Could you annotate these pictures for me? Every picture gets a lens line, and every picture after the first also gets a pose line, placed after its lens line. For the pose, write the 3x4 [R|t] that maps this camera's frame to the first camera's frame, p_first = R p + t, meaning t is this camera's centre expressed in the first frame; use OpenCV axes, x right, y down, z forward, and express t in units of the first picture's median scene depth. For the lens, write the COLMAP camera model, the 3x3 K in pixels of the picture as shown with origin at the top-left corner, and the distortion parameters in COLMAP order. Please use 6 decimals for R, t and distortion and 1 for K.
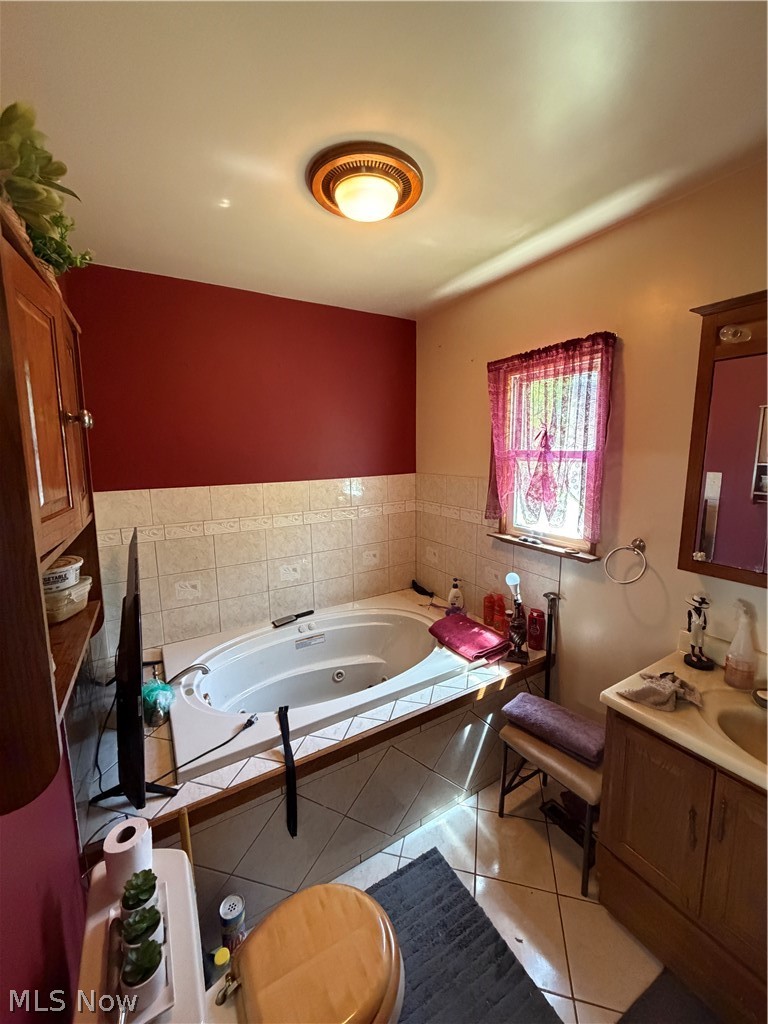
lens RADIAL K [[407.0, 0, 384.7], [0, 407.0, 508.0], [0, 0, 1]] dist [-0.000596, -0.000261]
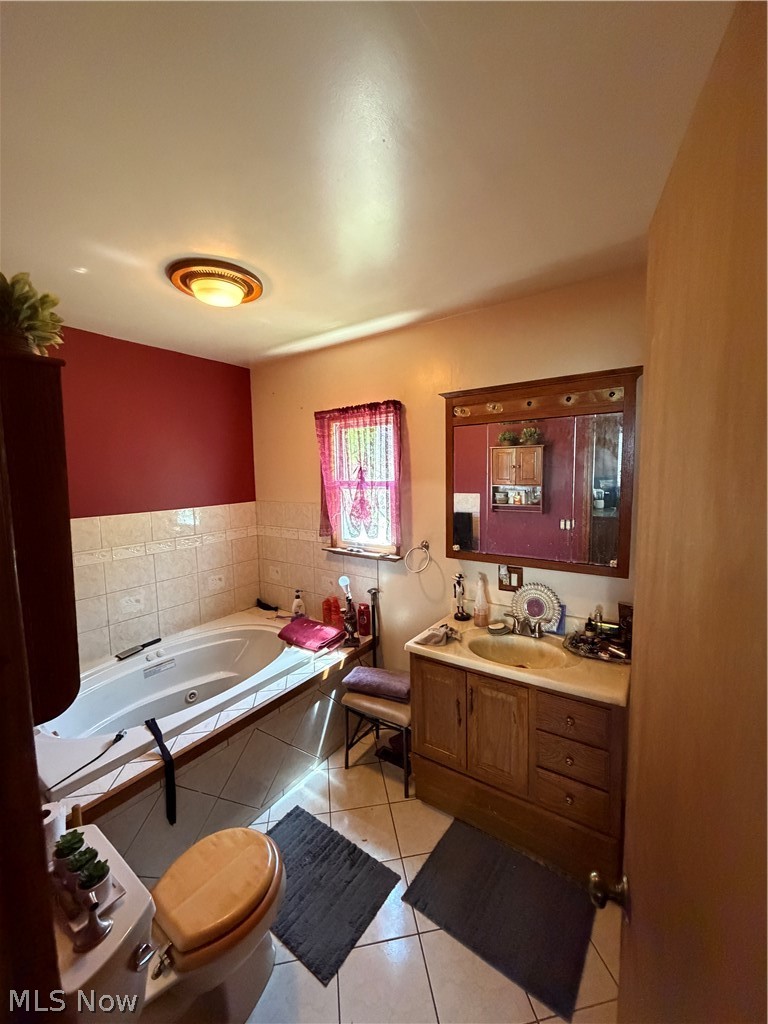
lens RADIAL K [[407.0, 0, 383.5], [0, 407.0, 512.8], [0, 0, 1]] dist [-0.000596, -0.000261]
pose [[0.915557, -0.044947, 0.399668, -0.083618], [0.066237, 0.997017, -0.039610, 0.022154], [-0.396695, 0.062738, 0.915804, -0.267310]]
